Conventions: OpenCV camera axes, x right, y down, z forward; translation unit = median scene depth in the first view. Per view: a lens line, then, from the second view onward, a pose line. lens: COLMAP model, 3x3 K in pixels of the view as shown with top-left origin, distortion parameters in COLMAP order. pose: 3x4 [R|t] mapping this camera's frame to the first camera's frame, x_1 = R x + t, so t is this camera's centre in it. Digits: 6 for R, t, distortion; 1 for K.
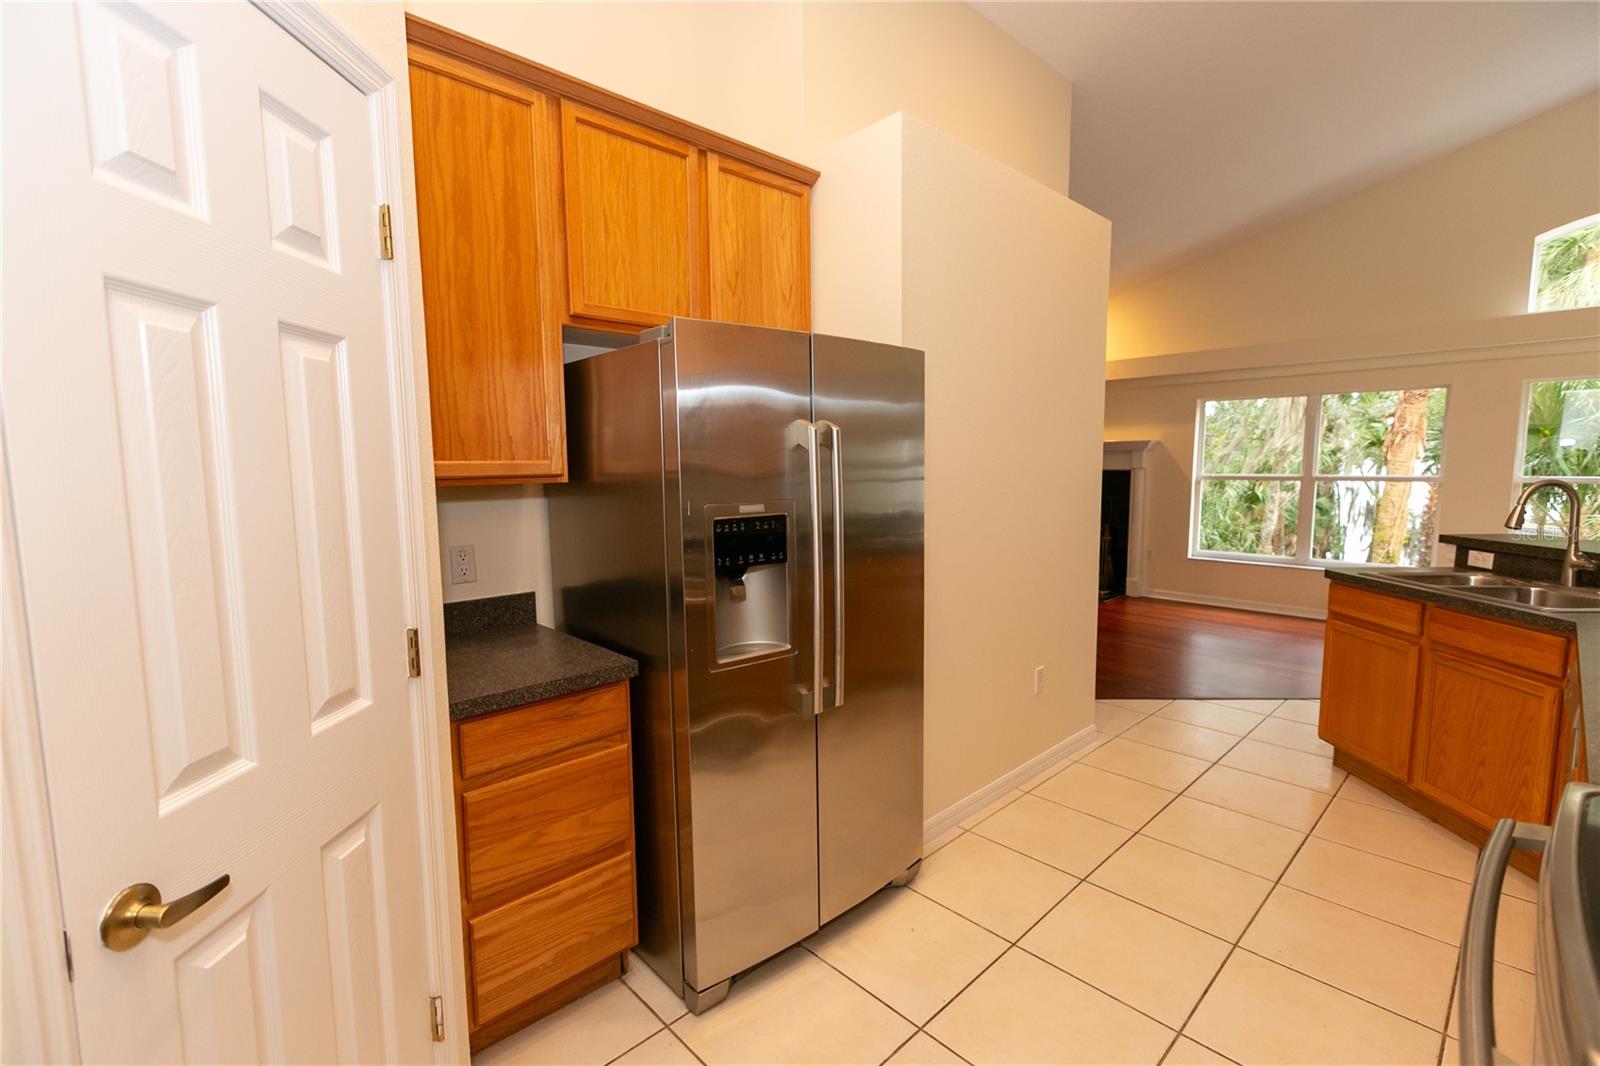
lens RADIAL K [[711.4, 0, 800.5], [0, 711.4, 532.7], [0, 0, 1]] dist [-0.001705, -0.000021]
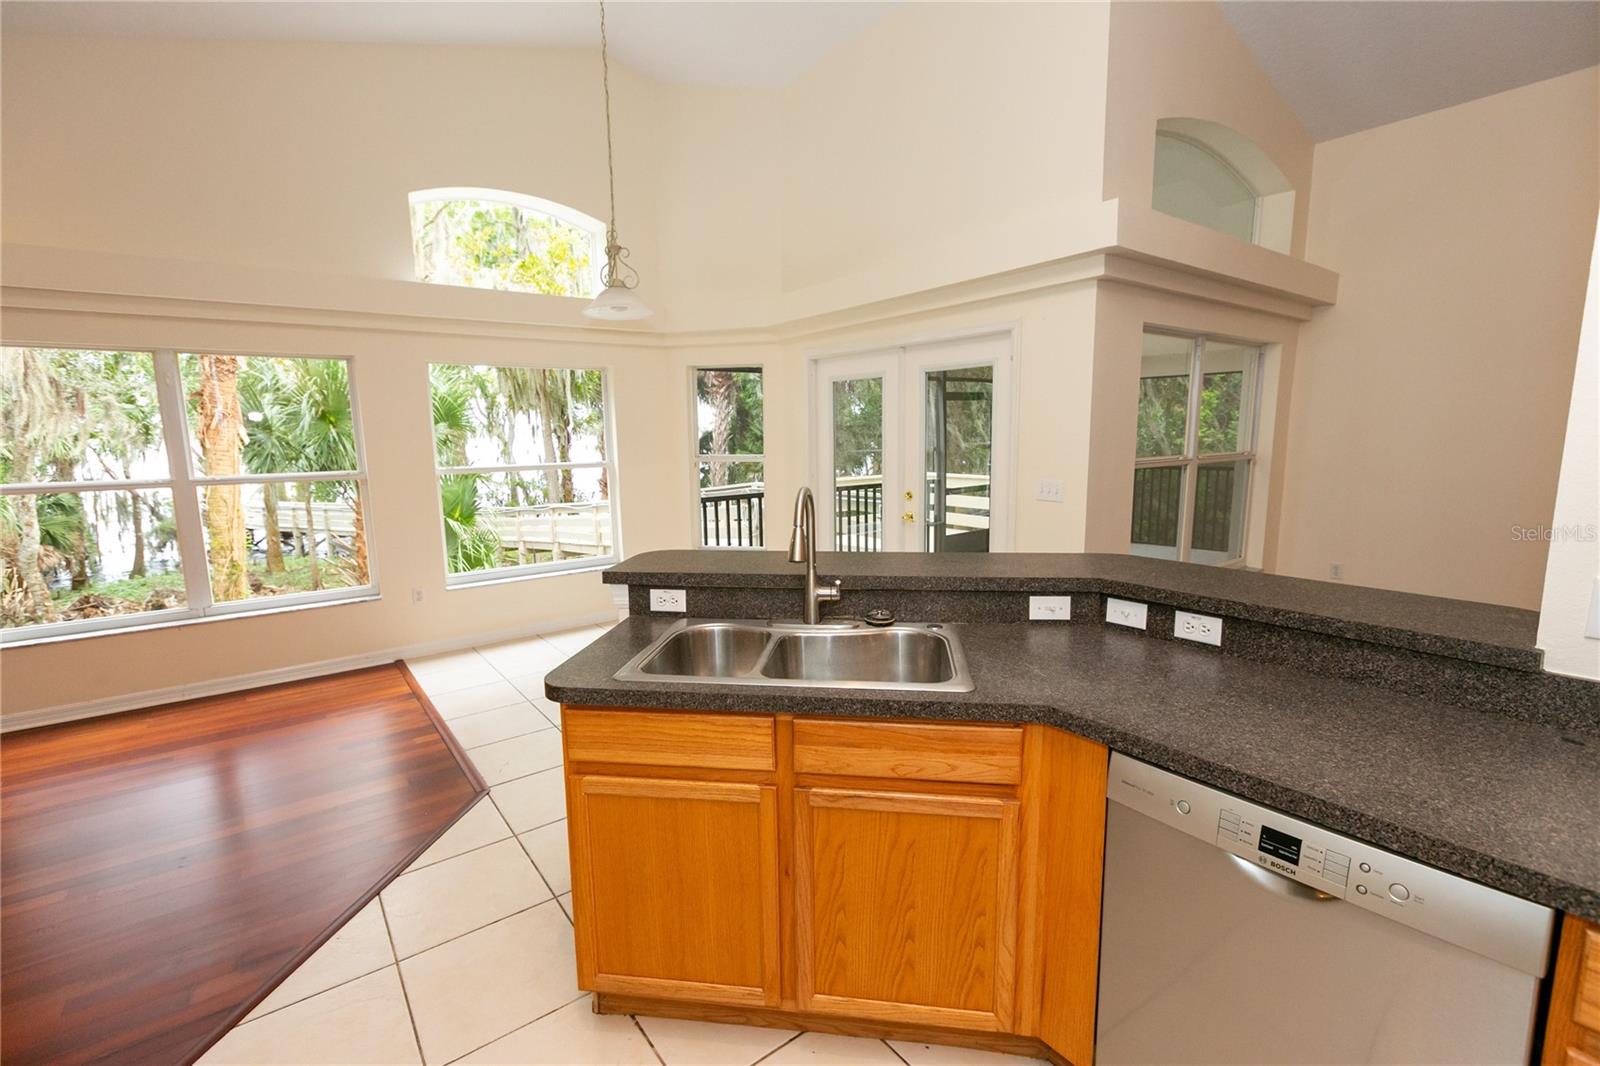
lens RADIAL K [[711.4, 0, 801.0], [0, 711.4, 533.1], [0, 0, 1]] dist [-0.001705, -0.000021]
pose [[0.109982, -0.135769, 0.984617, 0.278484], [0.113075, 0.985904, 0.123316, -0.096935], [-0.987481, 0.097773, 0.123784, 0.752684]]
